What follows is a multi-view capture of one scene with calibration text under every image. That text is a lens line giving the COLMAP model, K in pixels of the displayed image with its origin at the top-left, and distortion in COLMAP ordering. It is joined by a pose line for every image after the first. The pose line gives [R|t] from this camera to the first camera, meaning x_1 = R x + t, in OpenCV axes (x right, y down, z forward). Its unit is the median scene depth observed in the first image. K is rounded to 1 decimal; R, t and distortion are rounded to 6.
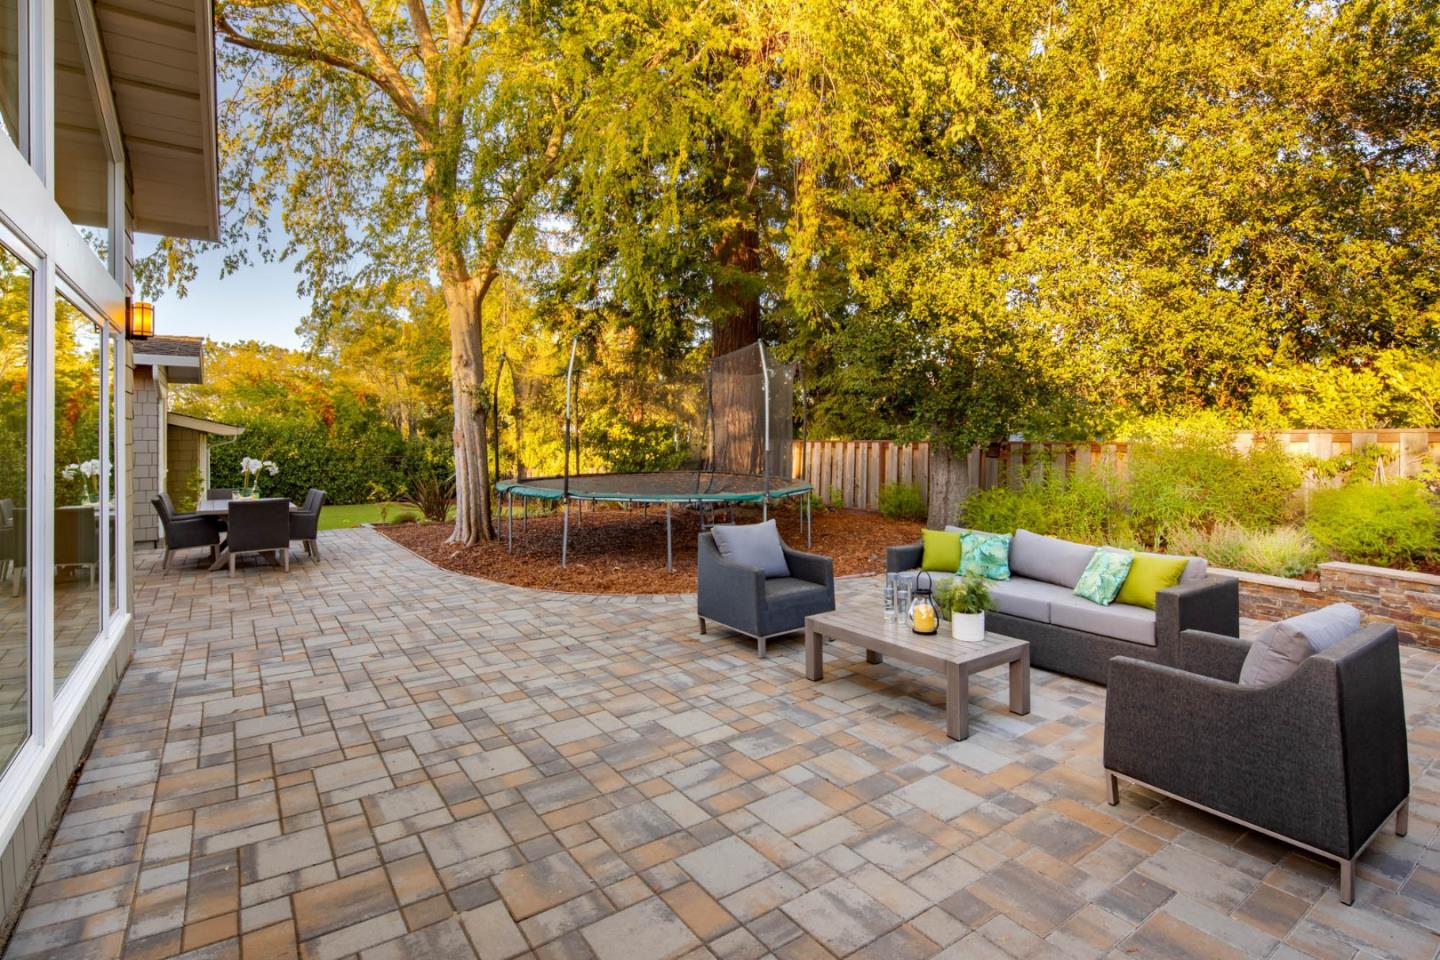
lens RADIAL K [[703.7, 0, 720.5], [0, 703.7, 436.3], [0, 0, 1]] dist [0.000200, -0.000373]
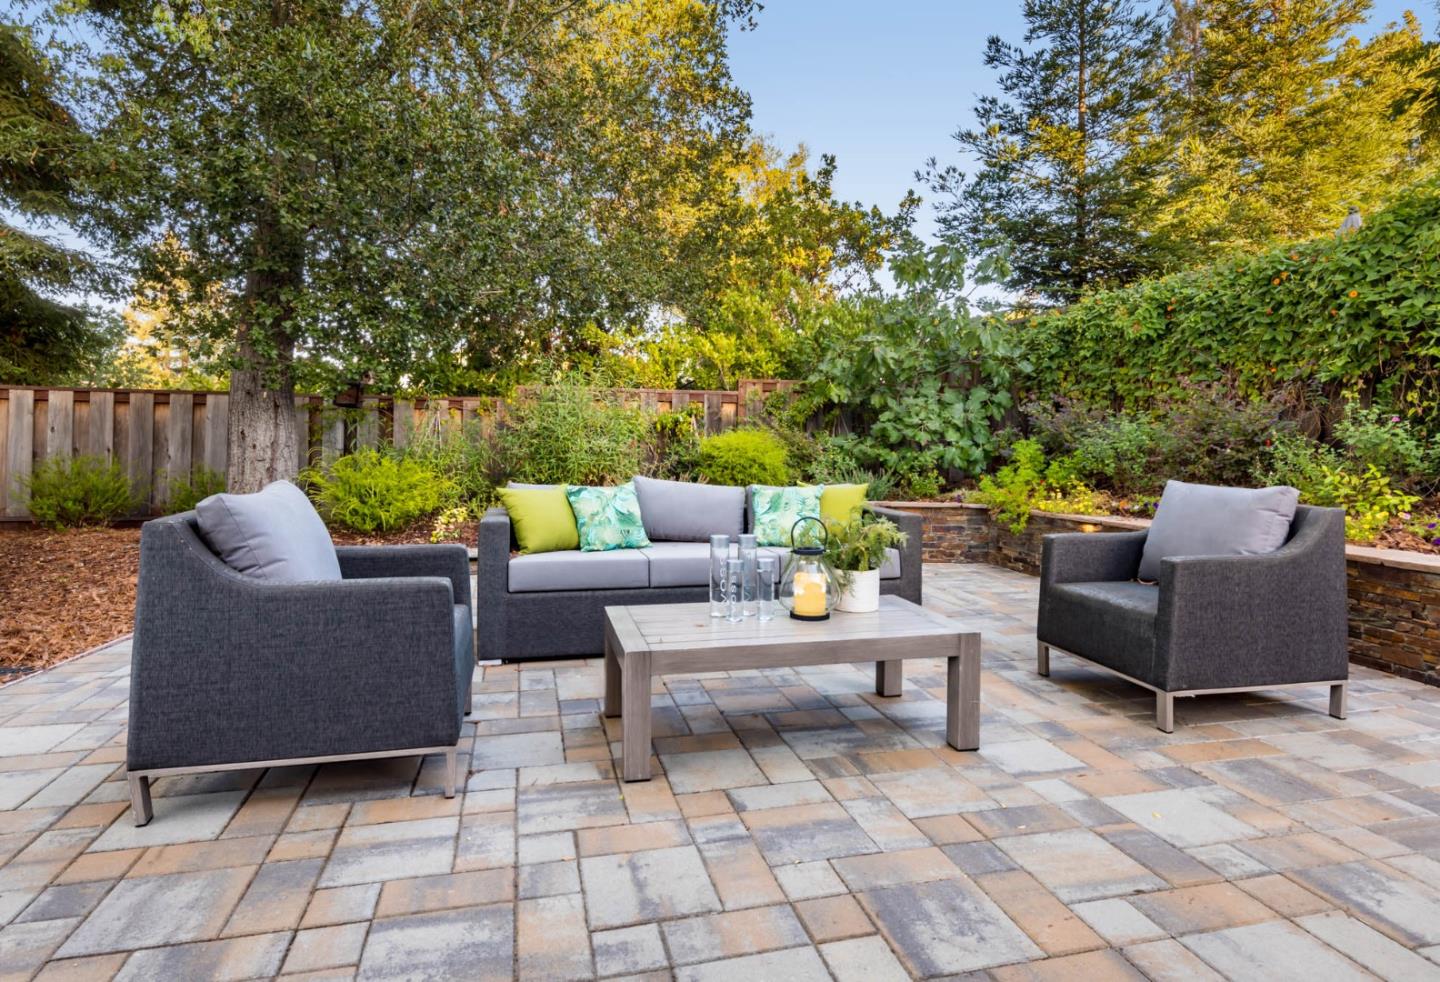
lens RADIAL K [[773.7, 0, 735.7], [0, 773.7, 443.9], [0, 0, 1]] dist [0.003752, 0.000243]
pose [[0.346674, 0.011599, 0.937914, -0.409570], [-0.023451, 0.999718, -0.003695, 0.145114], [-0.937692, -0.020714, 0.346848, 0.920030]]
